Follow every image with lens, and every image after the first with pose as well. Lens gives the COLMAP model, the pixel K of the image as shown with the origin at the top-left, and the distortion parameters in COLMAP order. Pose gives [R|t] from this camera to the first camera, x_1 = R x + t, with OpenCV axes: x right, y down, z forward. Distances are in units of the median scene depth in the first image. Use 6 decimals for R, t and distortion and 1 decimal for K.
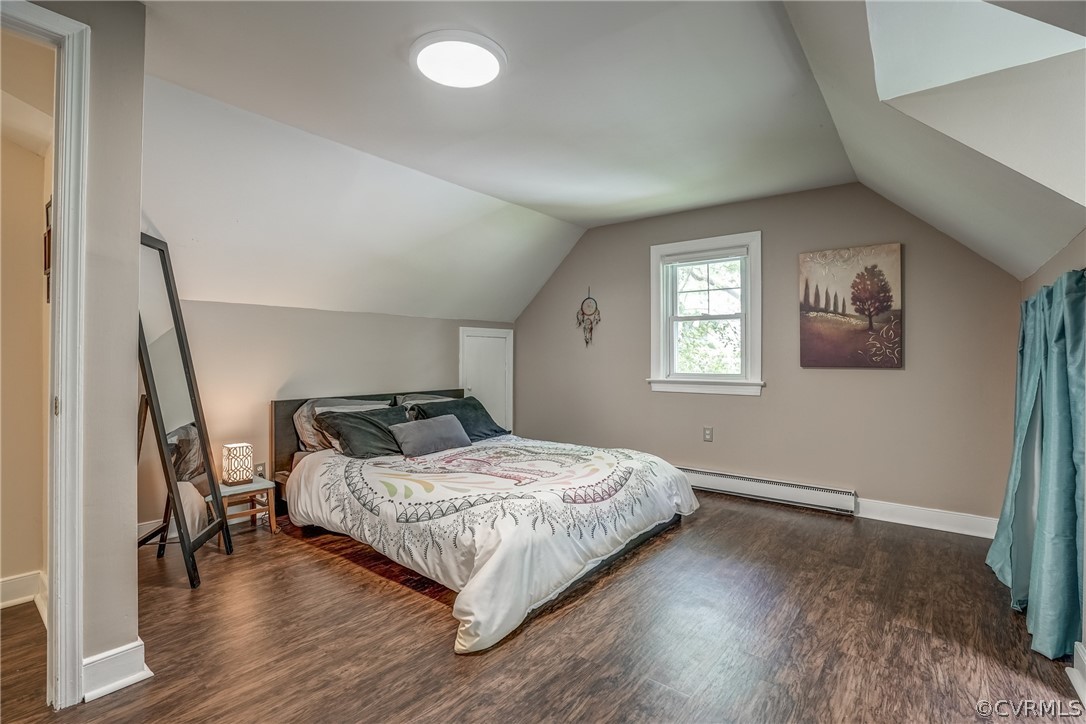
lens RADIAL K [[498.9, 0, 540.2], [0, 498.9, 361.7], [0, 0, 1]] dist [-0.056673, 0.020180]
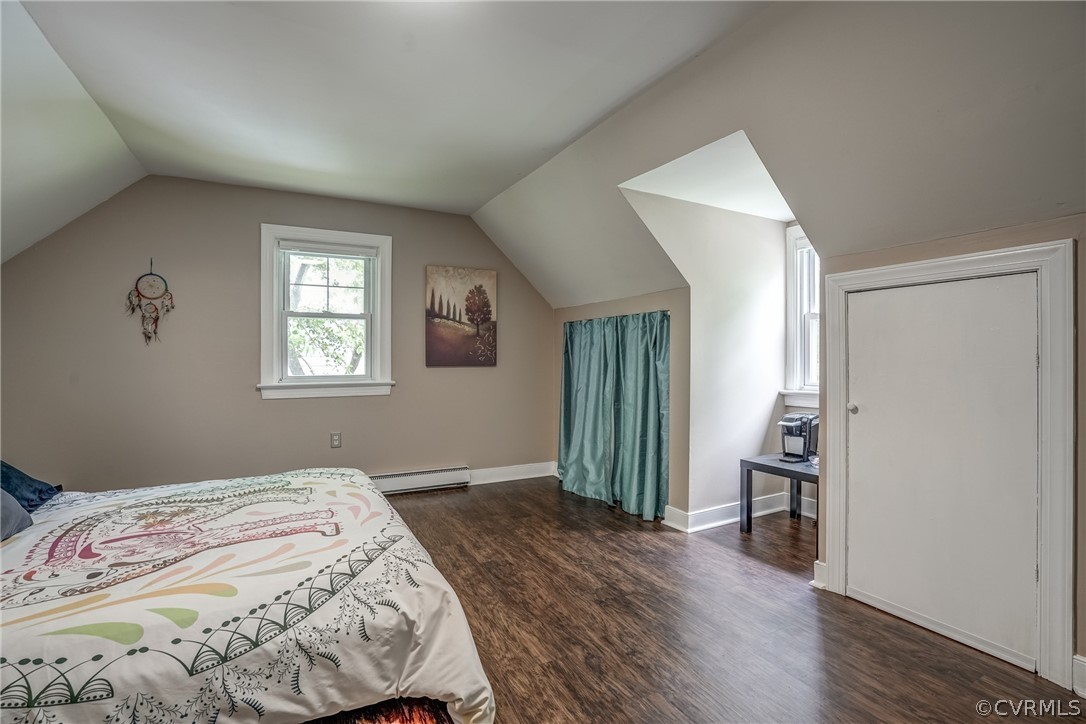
lens RADIAL K [[498.9, 0, 540.2], [0, 498.9, 361.7], [0, 0, 1]] dist [-0.056673, 0.020180]
pose [[0.395053, -0.010345, 0.918600, -0.442307], [0.011892, 0.999910, 0.006147, -0.003849], [-0.918582, 0.008495, 0.395140, 0.334013]]
